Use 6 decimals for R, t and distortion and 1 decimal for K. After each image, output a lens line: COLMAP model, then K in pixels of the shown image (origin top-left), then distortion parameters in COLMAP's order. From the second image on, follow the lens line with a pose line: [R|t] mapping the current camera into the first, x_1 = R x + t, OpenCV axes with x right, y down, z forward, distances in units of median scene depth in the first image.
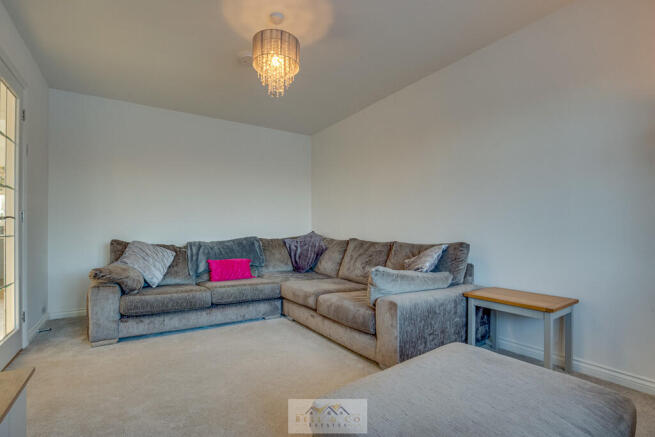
lens RADIAL K [[317.5, 0, 326.9], [0, 317.5, 236.6], [0, 0, 1]] dist [-0.015825, -0.000184]
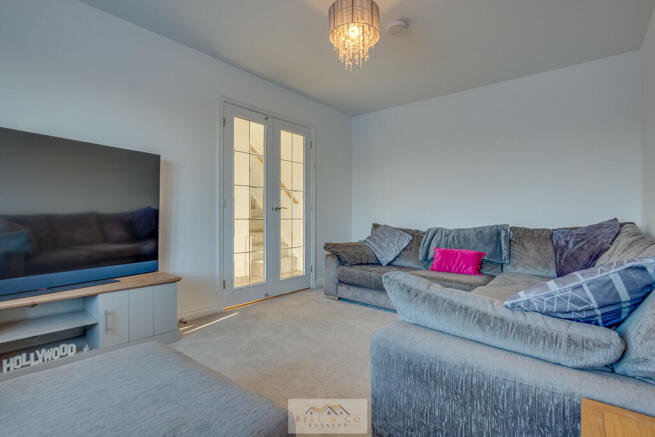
lens RADIAL K [[312.5, 0, 327.5], [0, 312.5, 218.5], [0, 0, 1]] dist [0.000023, -0.000071]
pose [[0.314692, 0.010041, -0.949141, 0.424908], [-0.029921, 0.999552, 0.000653, -0.003053], [0.948722, 0.028194, 0.314851, 0.409401]]
